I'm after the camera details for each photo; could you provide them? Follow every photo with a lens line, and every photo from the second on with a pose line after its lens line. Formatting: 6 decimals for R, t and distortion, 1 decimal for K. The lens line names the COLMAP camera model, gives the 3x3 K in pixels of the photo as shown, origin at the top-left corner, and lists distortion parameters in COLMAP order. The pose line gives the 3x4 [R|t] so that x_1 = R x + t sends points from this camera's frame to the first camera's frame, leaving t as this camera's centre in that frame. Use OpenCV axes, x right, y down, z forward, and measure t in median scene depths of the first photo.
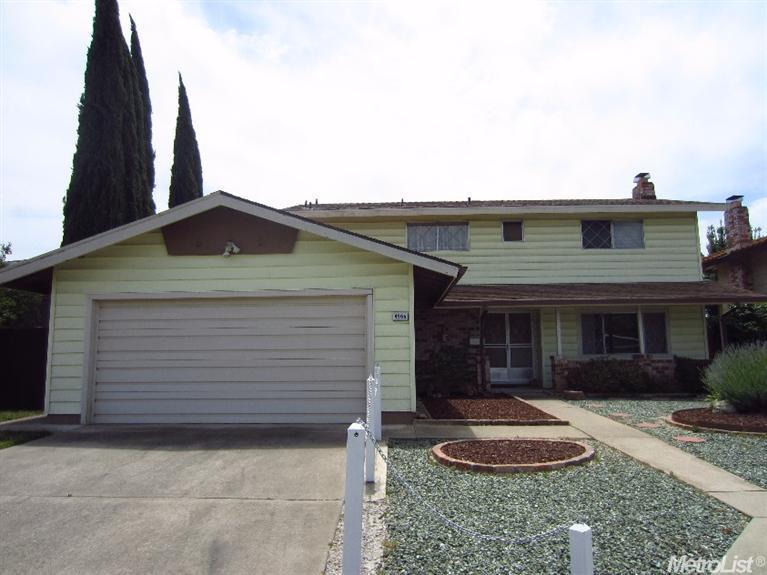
lens RADIAL K [[548.7, 0, 381.4], [0, 548.7, 311.8], [0, 0, 1]] dist [-0.015438, -0.001518]
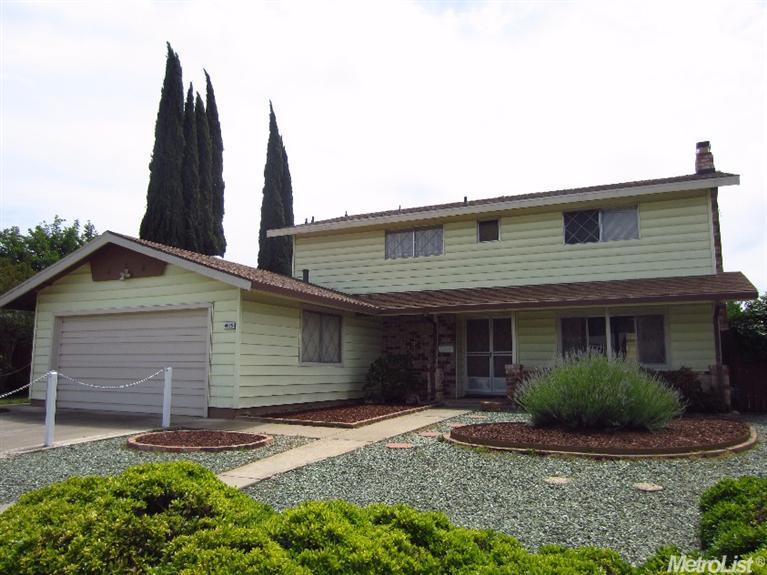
lens RADIAL K [[611.9, 0, 383.6], [0, 611.9, 287.0], [0, 0, 1]] dist [-0.001752, -0.002228]
pose [[0.904369, -0.039431, -0.424927, 0.520418], [0.019179, 0.998472, -0.051834, -0.000450], [0.426321, 0.038728, 0.903743, -0.017042]]
